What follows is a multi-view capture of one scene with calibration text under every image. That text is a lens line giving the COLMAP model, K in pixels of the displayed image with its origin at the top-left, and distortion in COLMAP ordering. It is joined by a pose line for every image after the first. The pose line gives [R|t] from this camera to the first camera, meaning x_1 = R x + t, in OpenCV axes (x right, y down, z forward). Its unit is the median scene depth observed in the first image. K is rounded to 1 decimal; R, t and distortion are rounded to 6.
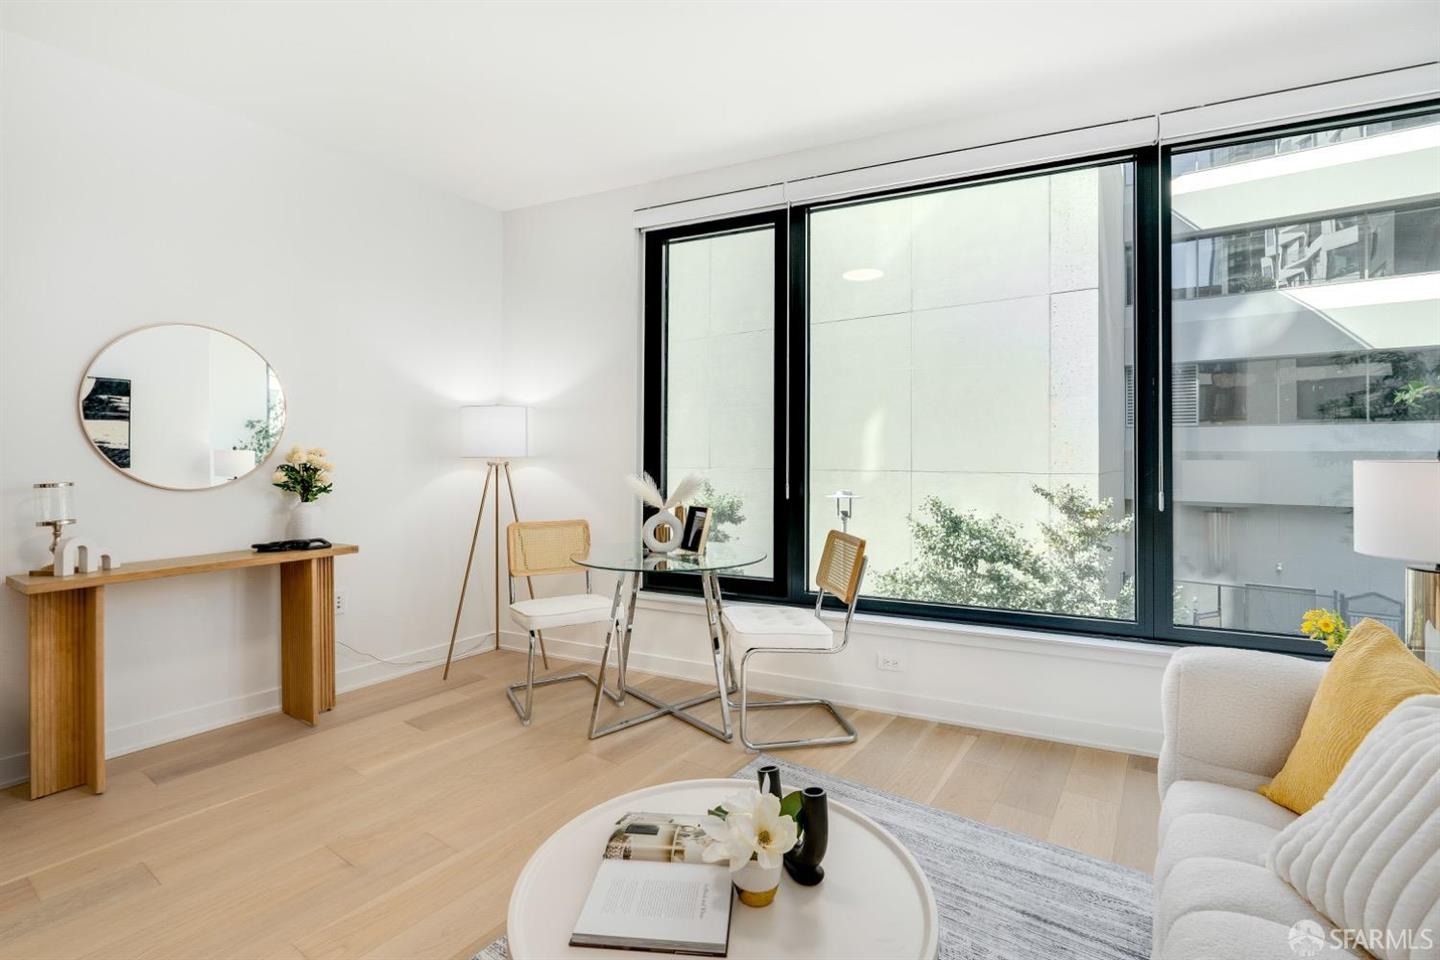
lens RADIAL K [[653.3, 0, 718.9], [0, 653.3, 469.6], [0, 0, 1]] dist [-0.005671, 0.000192]
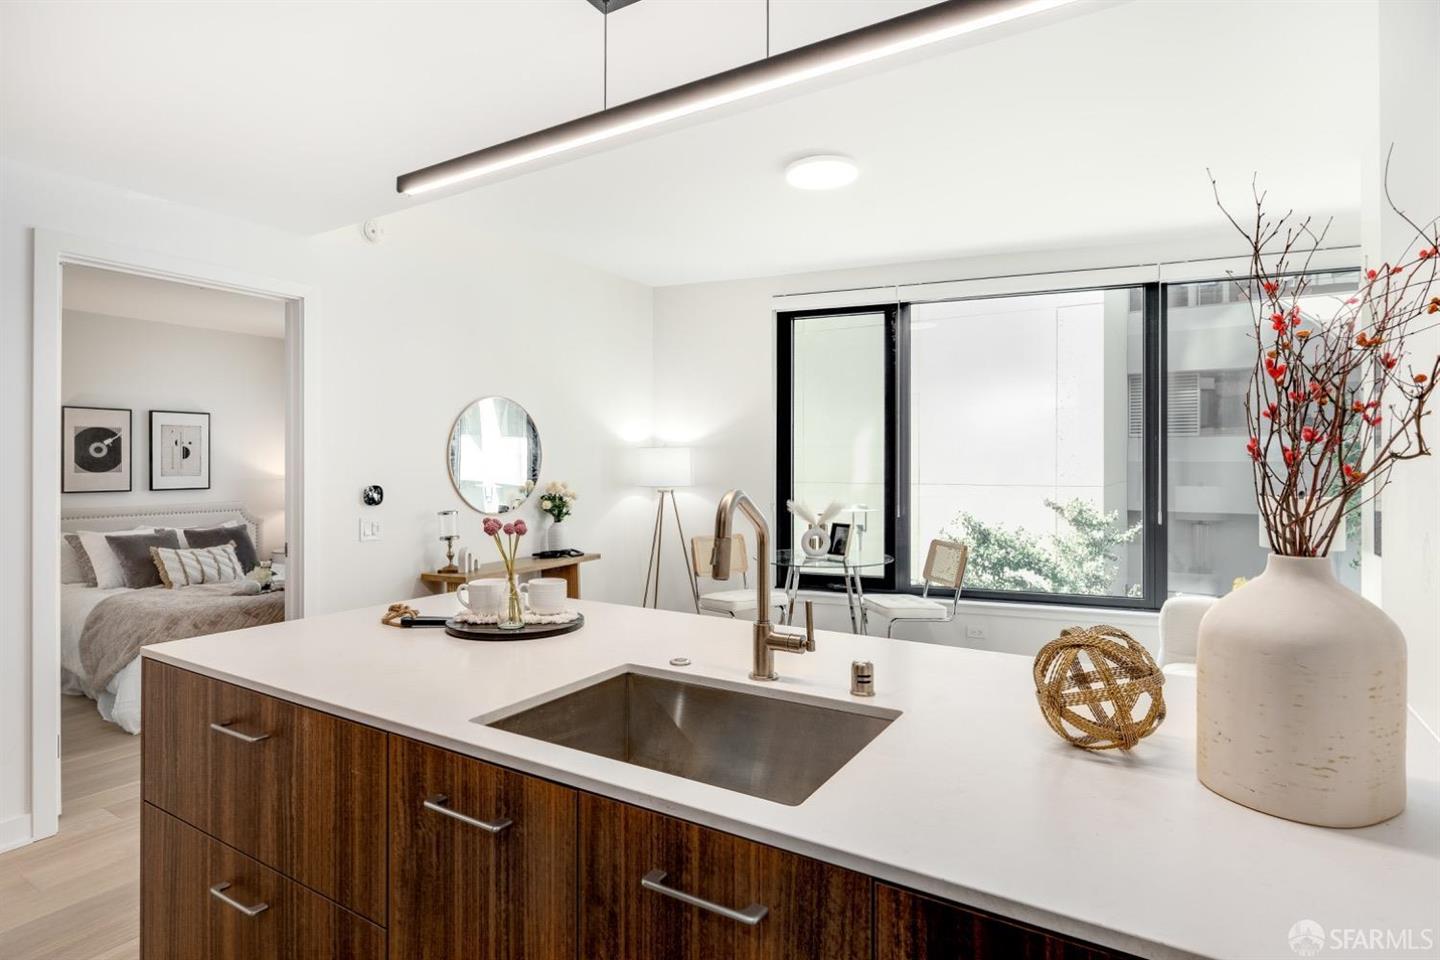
lens RADIAL K [[762.3, 0, 715.2], [0, 762.3, 472.1], [0, 0, 1]] dist [0.004685, 0.000635]
pose [[0.997778, 0.001392, 0.066609, -0.195774], [-0.001300, 0.999998, -0.001424, -0.025179], [-0.066611, 0.001335, 0.997778, -0.291300]]
